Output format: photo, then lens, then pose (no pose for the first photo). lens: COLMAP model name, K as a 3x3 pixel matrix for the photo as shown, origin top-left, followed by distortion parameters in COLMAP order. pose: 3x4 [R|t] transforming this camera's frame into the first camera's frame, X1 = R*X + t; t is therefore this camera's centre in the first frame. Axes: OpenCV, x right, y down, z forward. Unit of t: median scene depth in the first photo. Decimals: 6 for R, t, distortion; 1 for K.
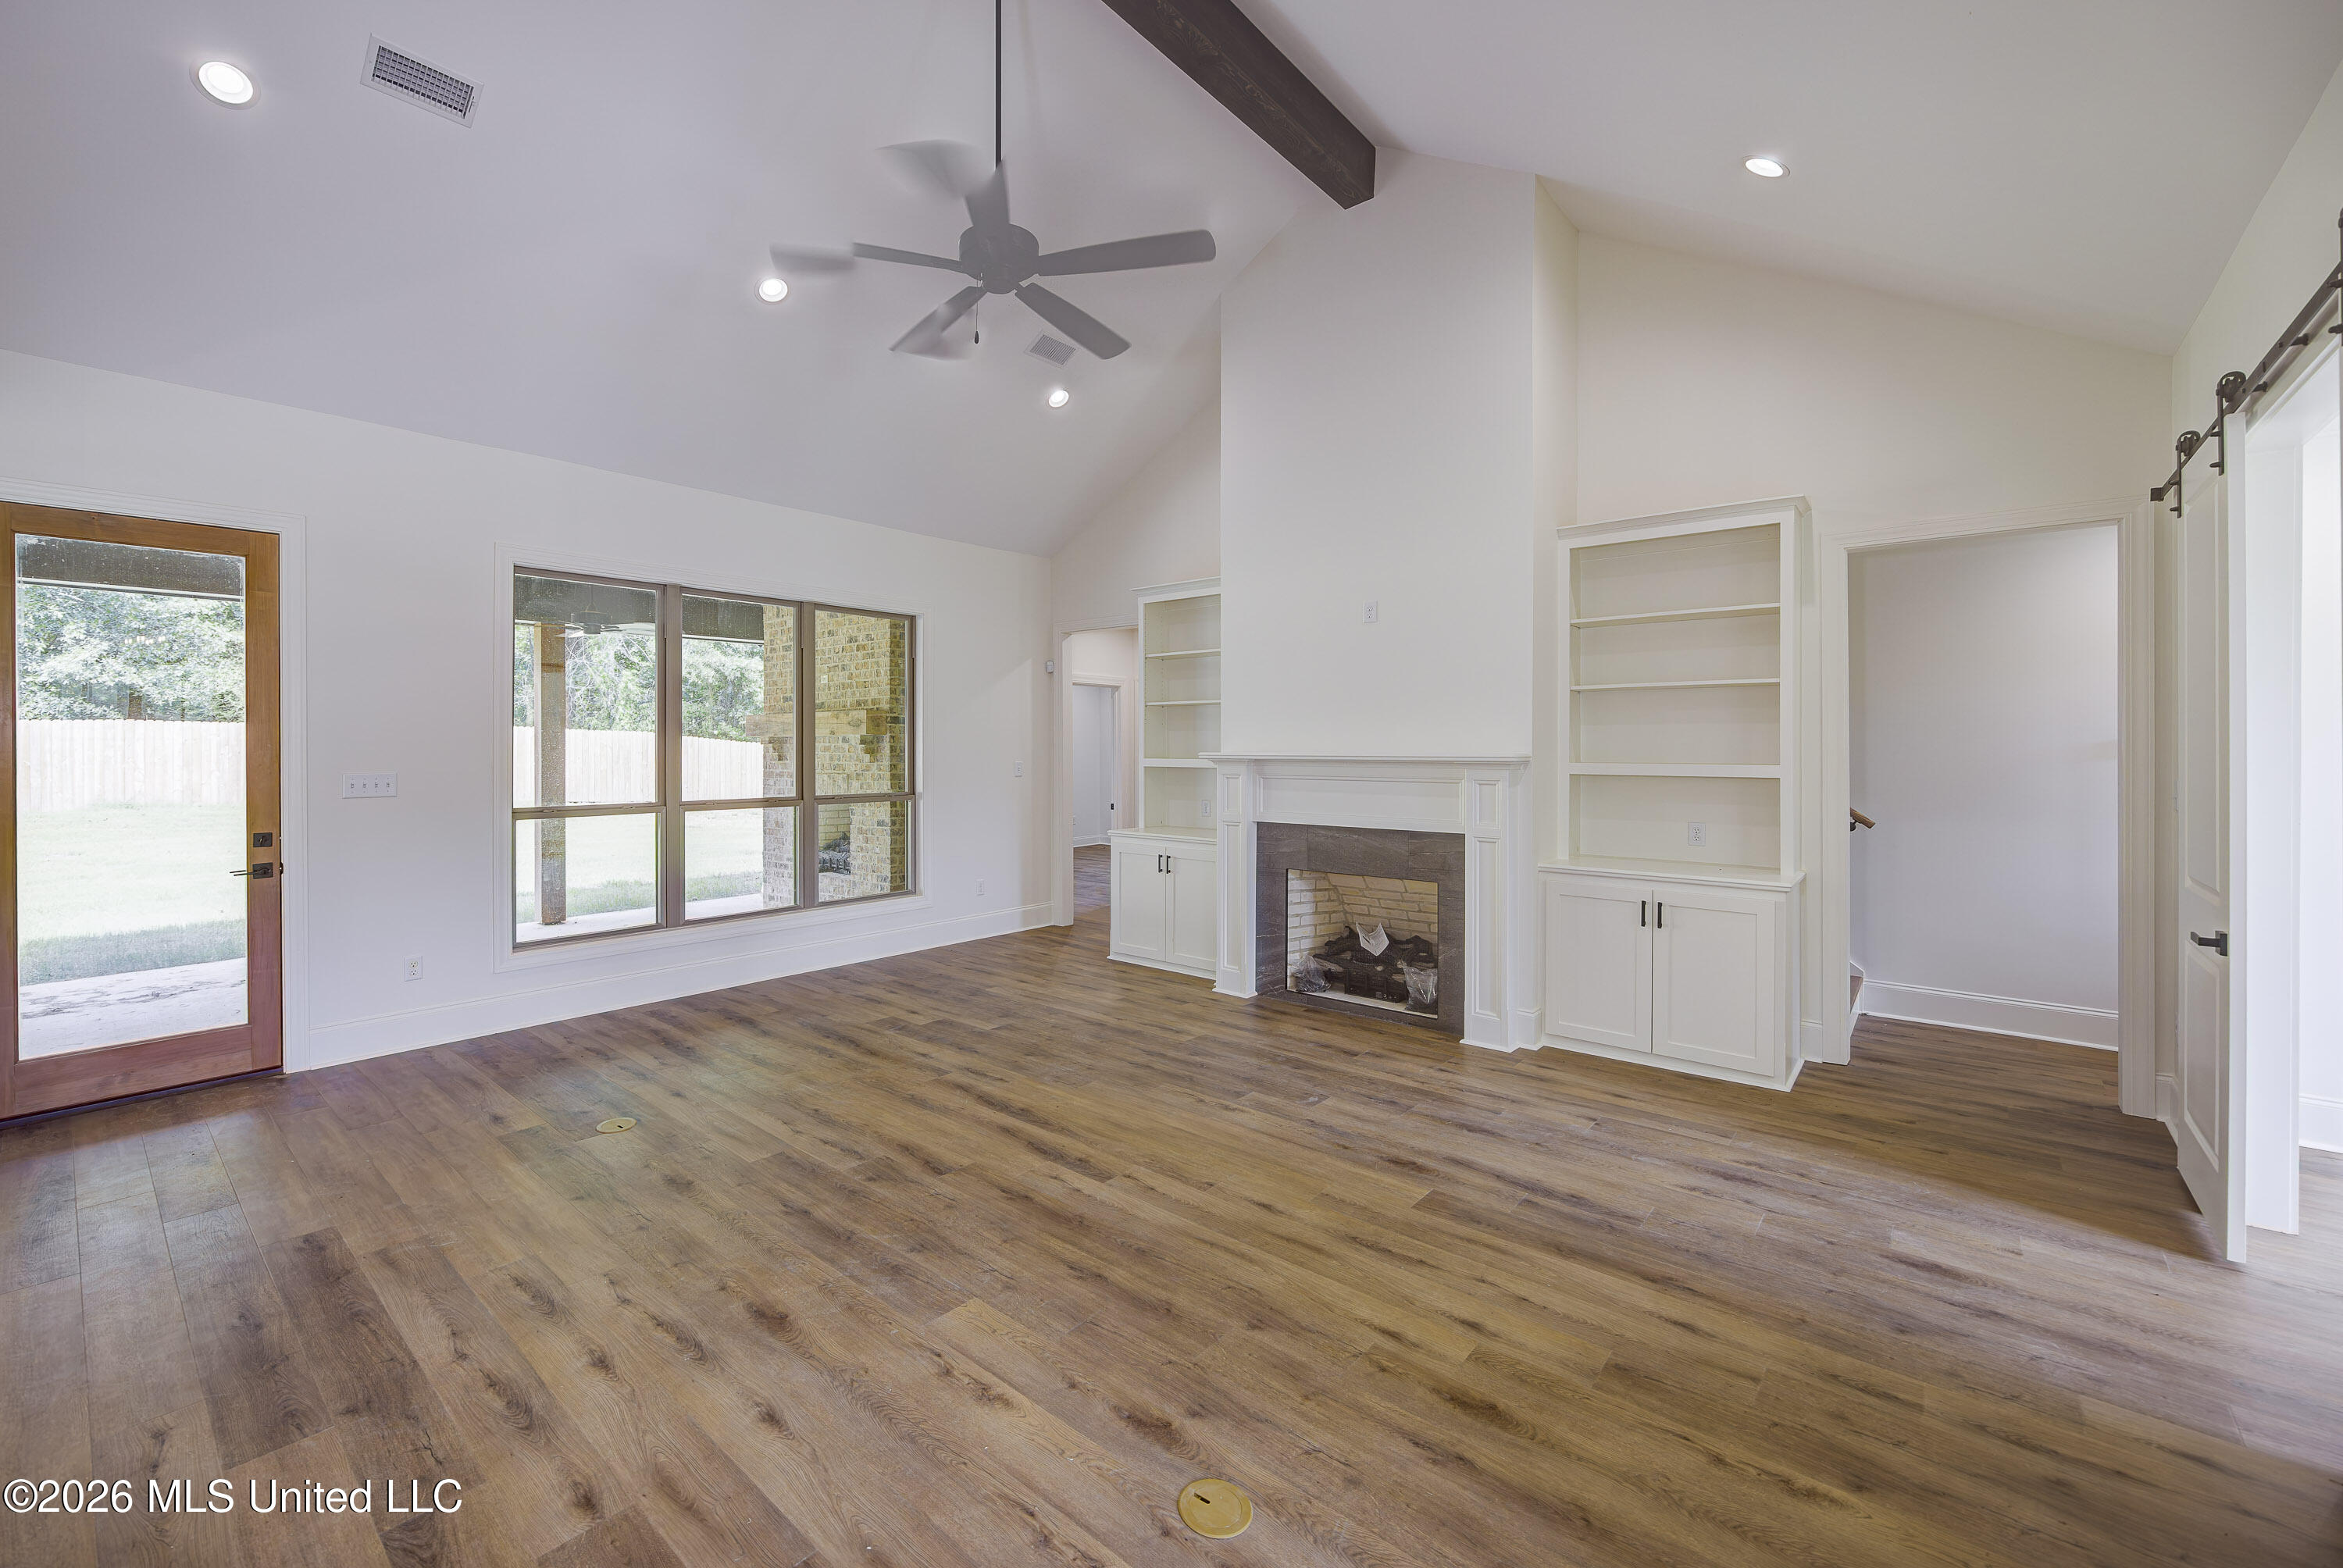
lens RADIAL K [[924.2, 0, 1073.8], [0, 924.2, 755.2], [0, 0, 1]] dist [-0.001399, -0.000637]
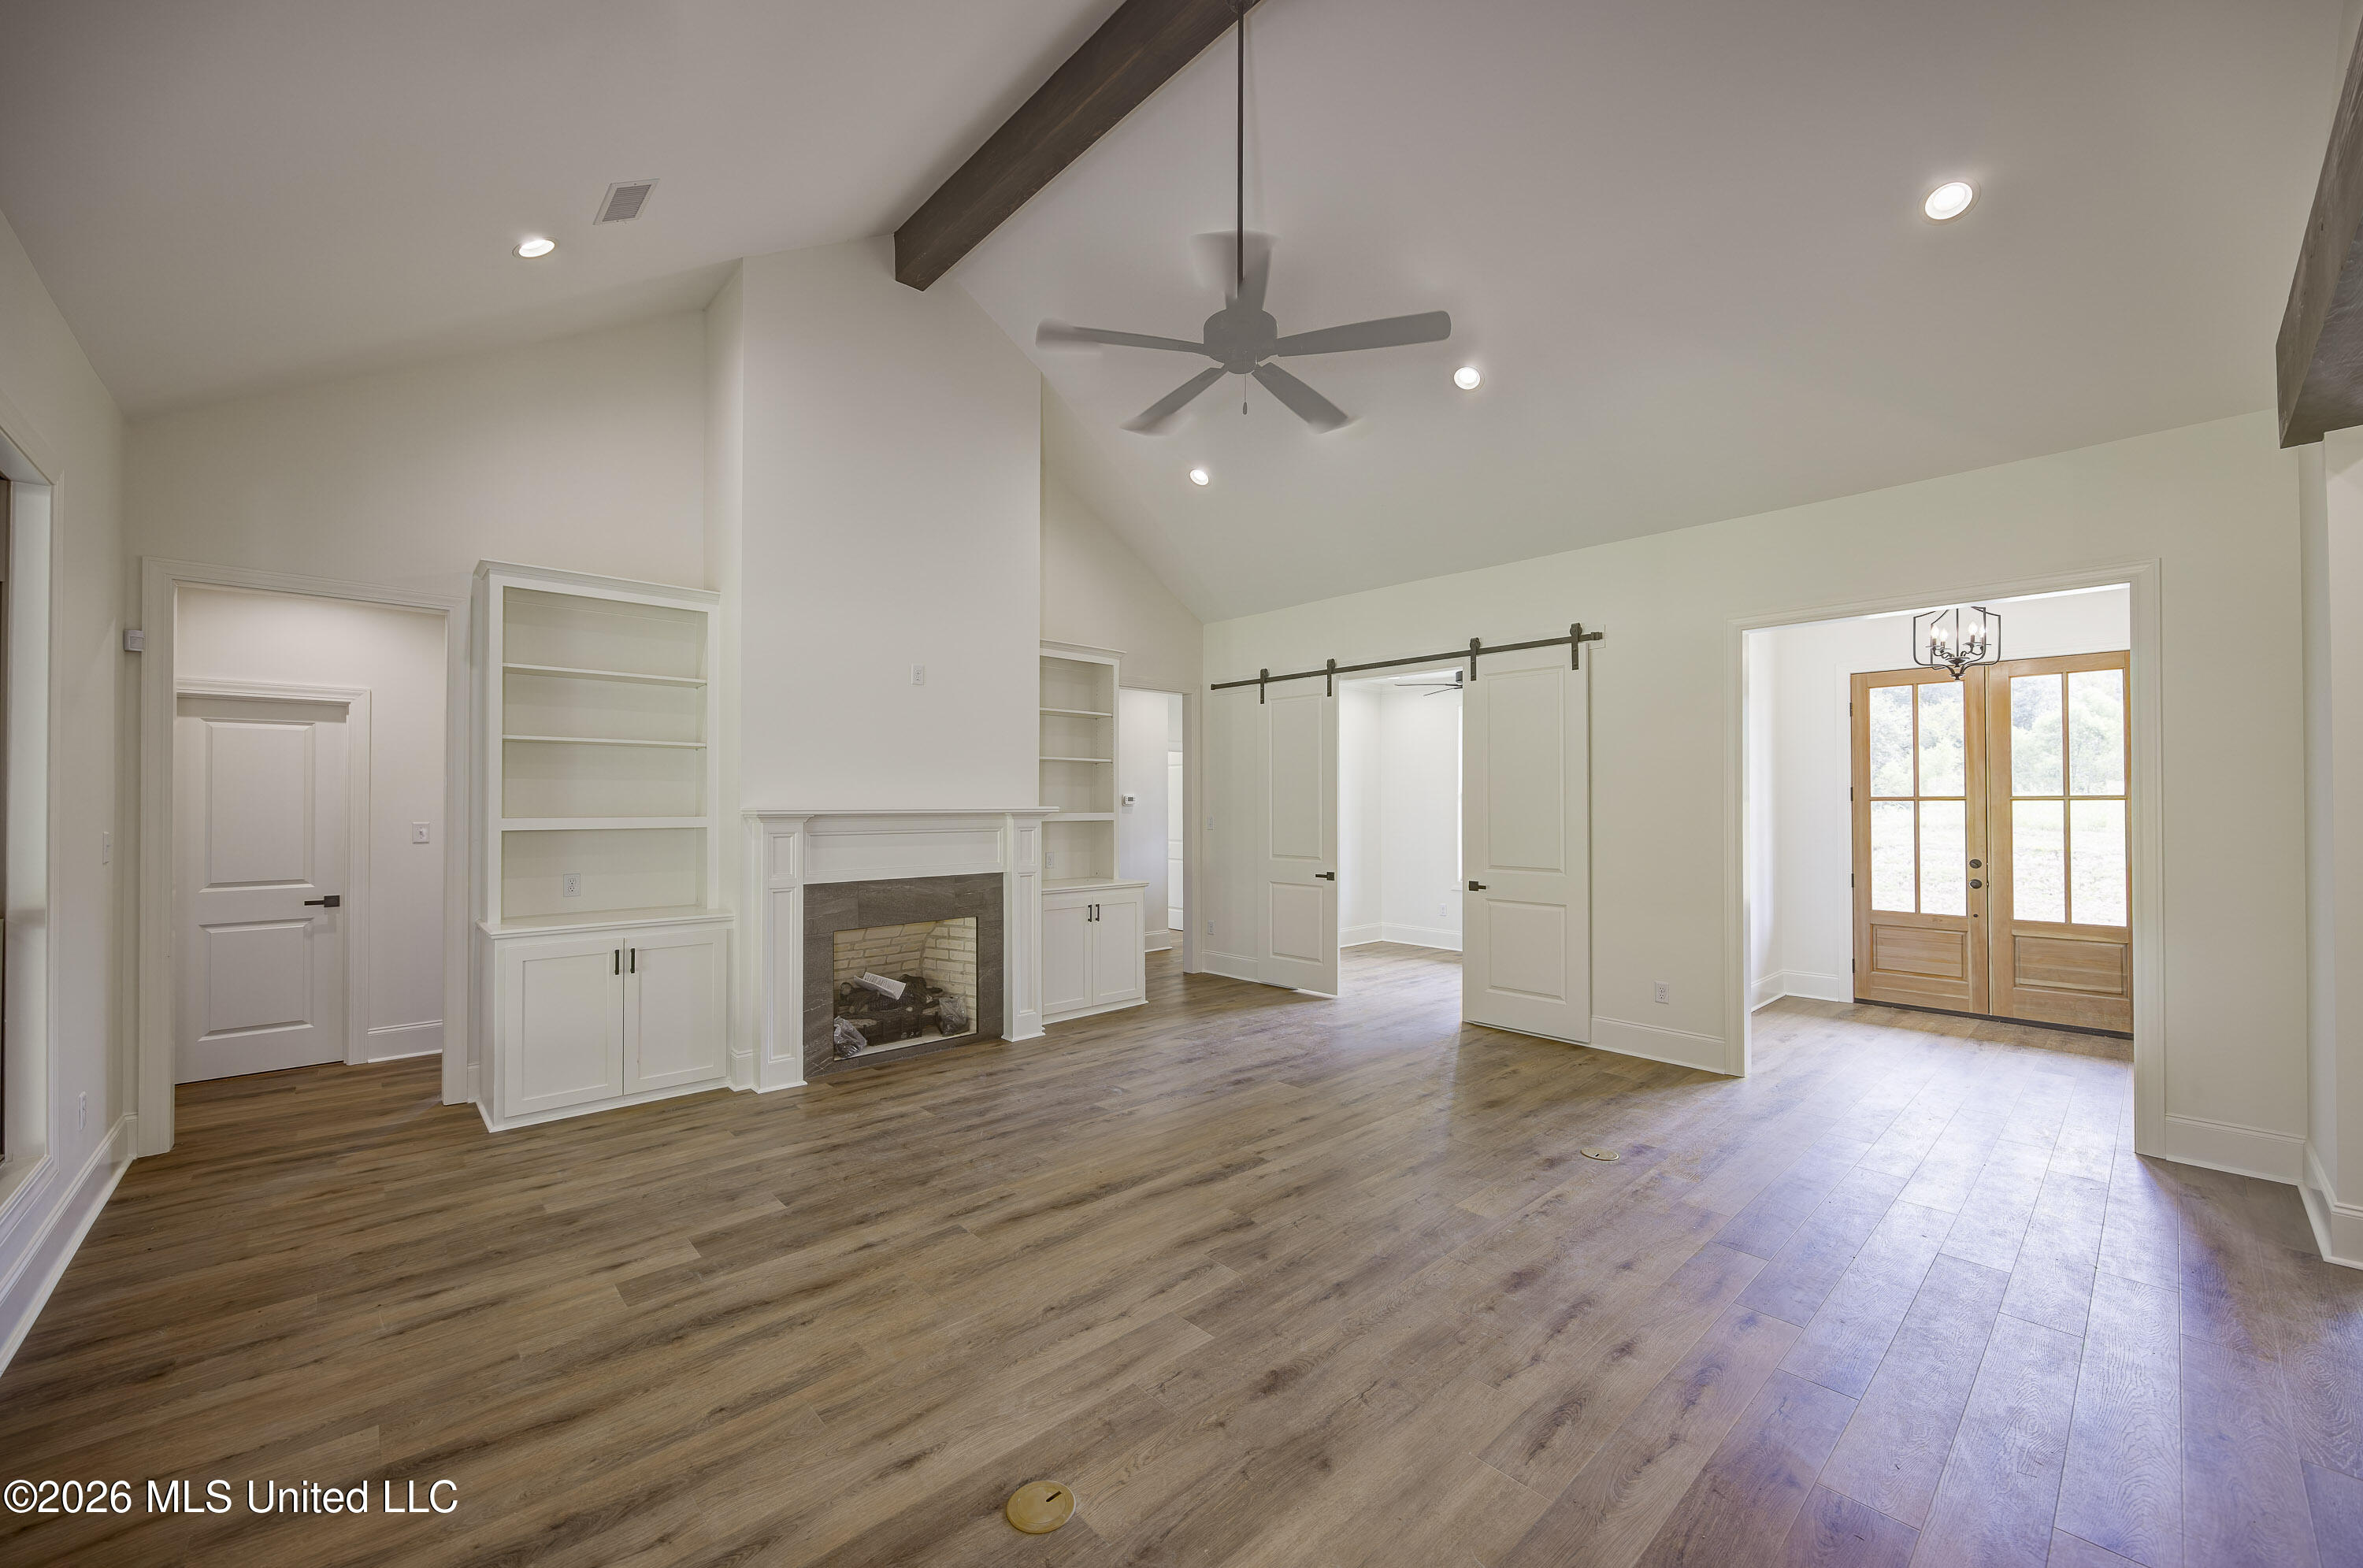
lens RADIAL K [[932.1, 0, 1157.4], [0, 932.1, 796.0], [0, 0, 1]] dist [-0.001399, -0.000637]
pose [[0.099439, 0.006247, 0.995024, -0.834869], [0.010928, 0.999913, -0.007369, -0.004627], [-0.994984, 0.011606, 0.099362, 0.711452]]
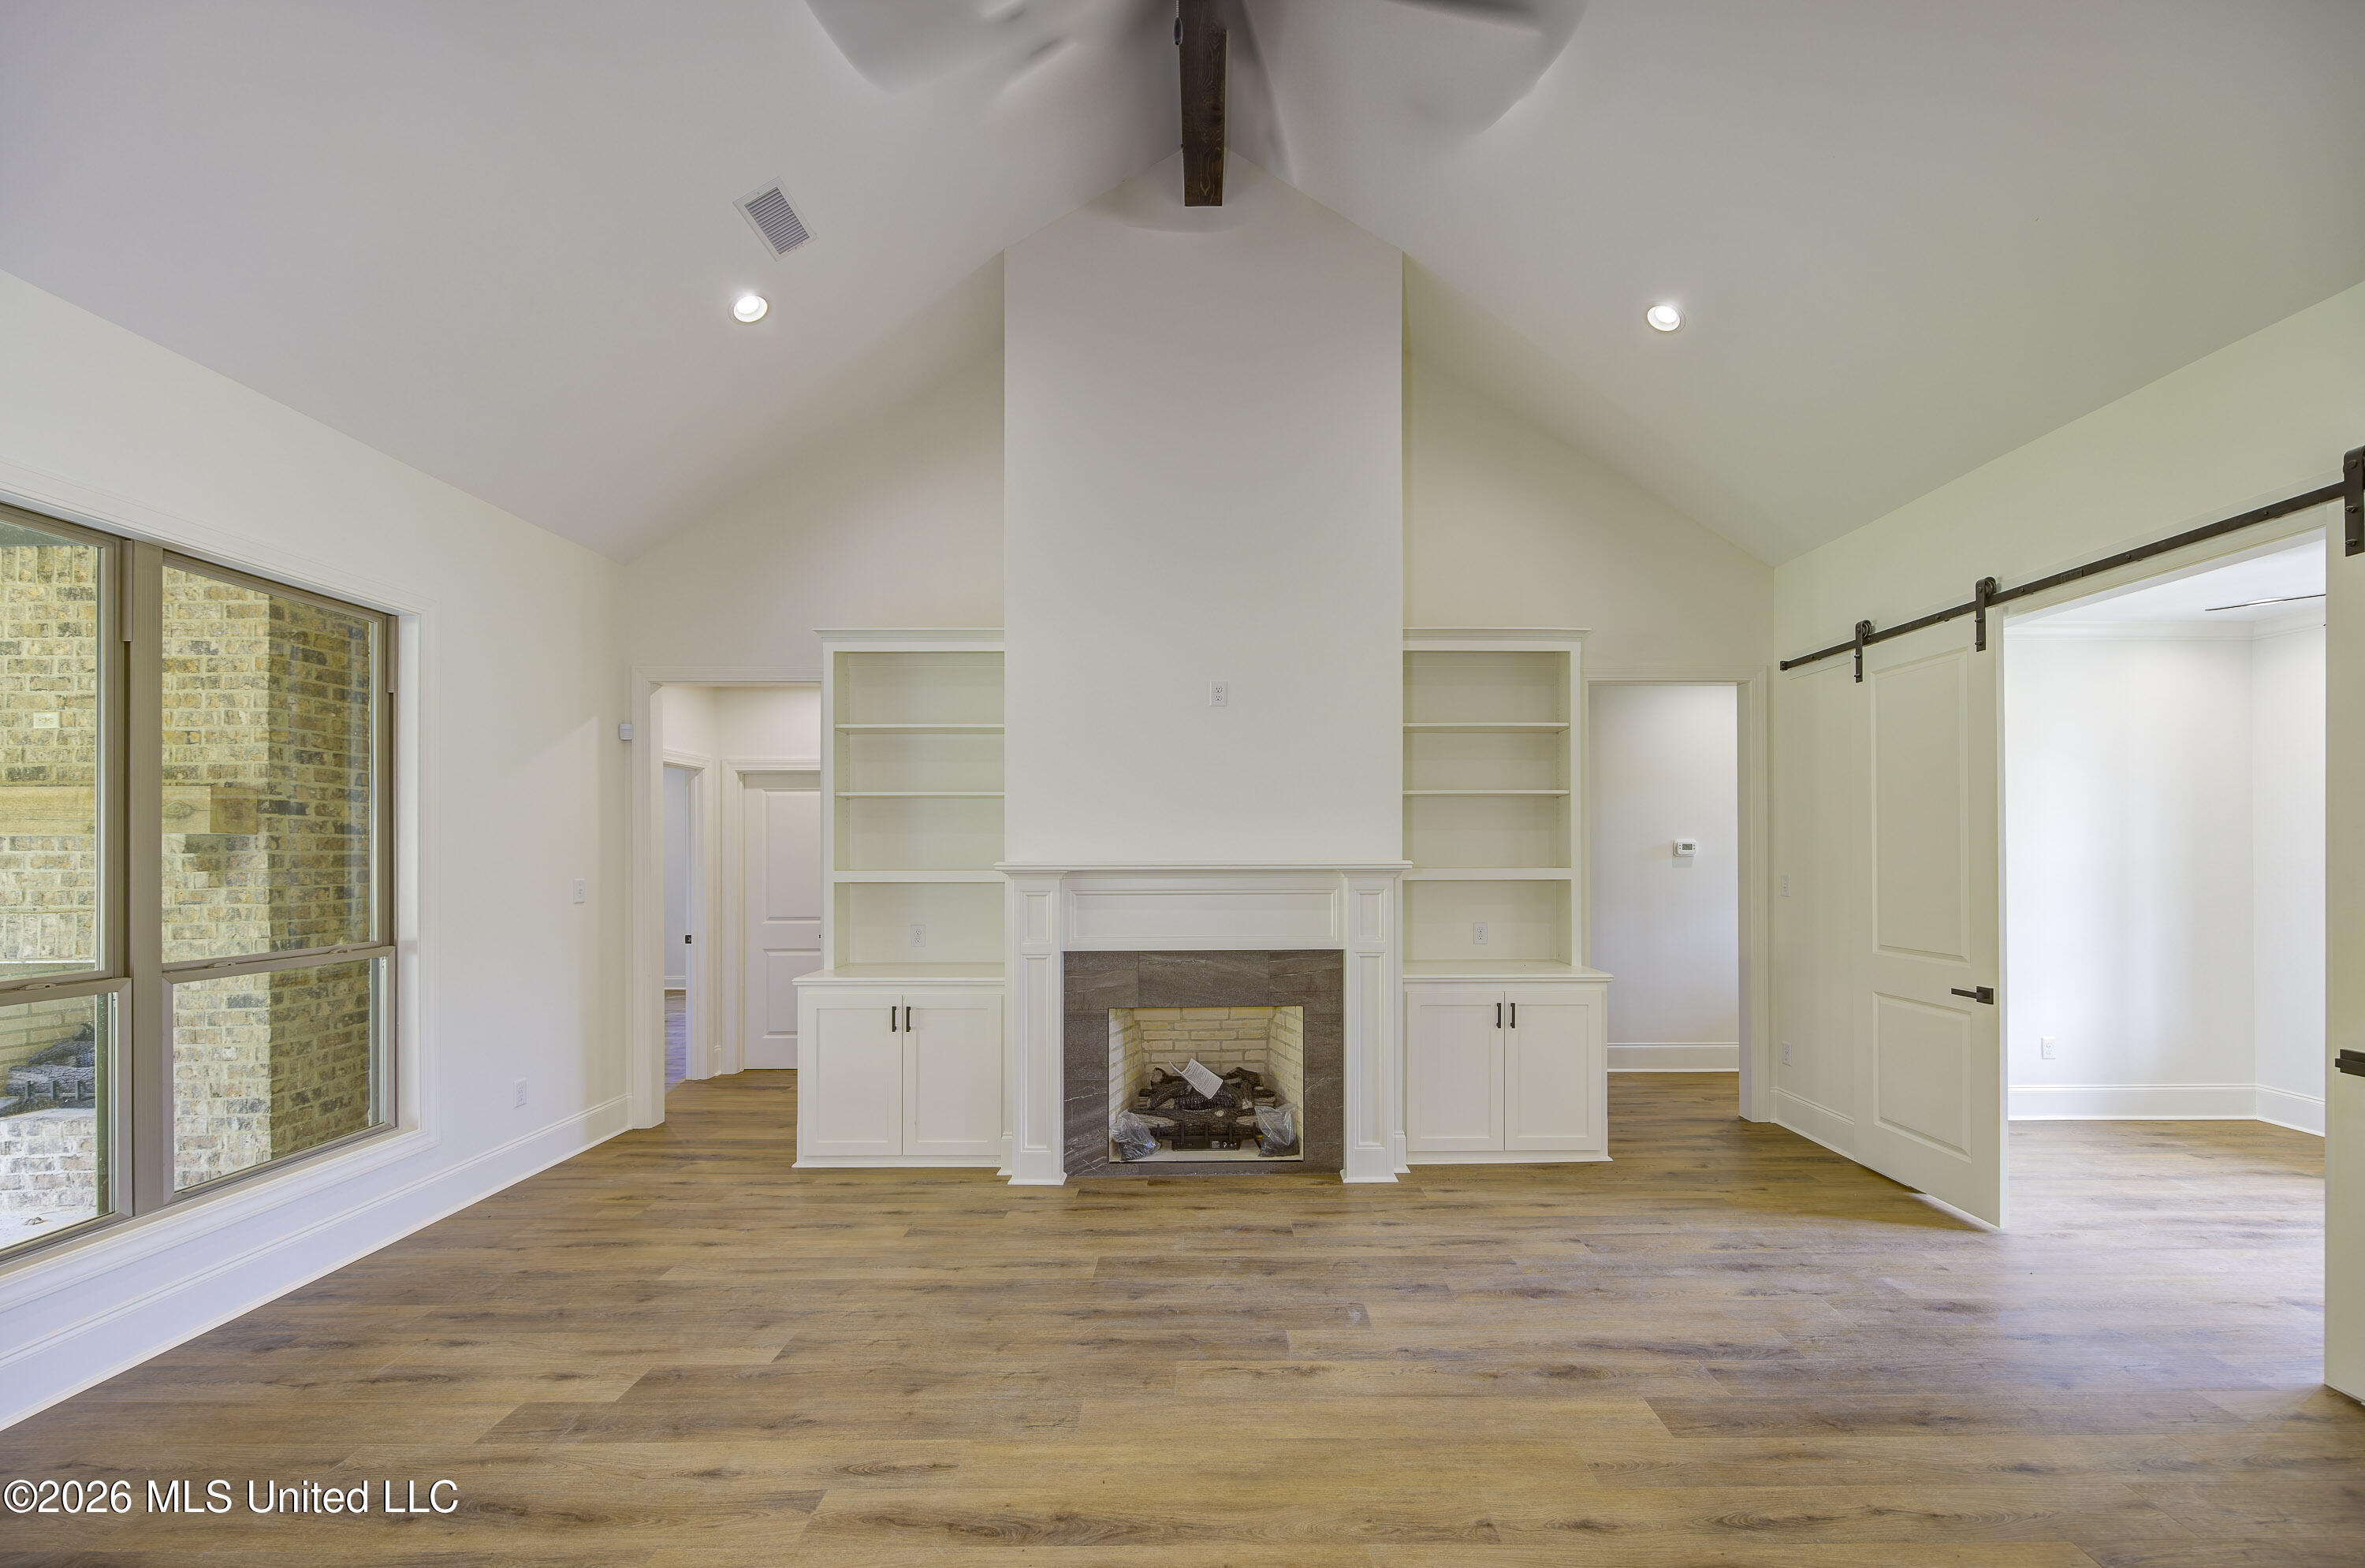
lens RADIAL K [[932.9, 0, 1198.1], [0, 932.9, 849.8], [0, 0, 1]] dist [-0.001399, -0.000637]
pose [[0.735708, -0.005503, 0.677276, -0.310880], [0.010136, 0.999944, -0.002885, -0.011409], [-0.677223, 0.008988, 0.735723, 0.445033]]
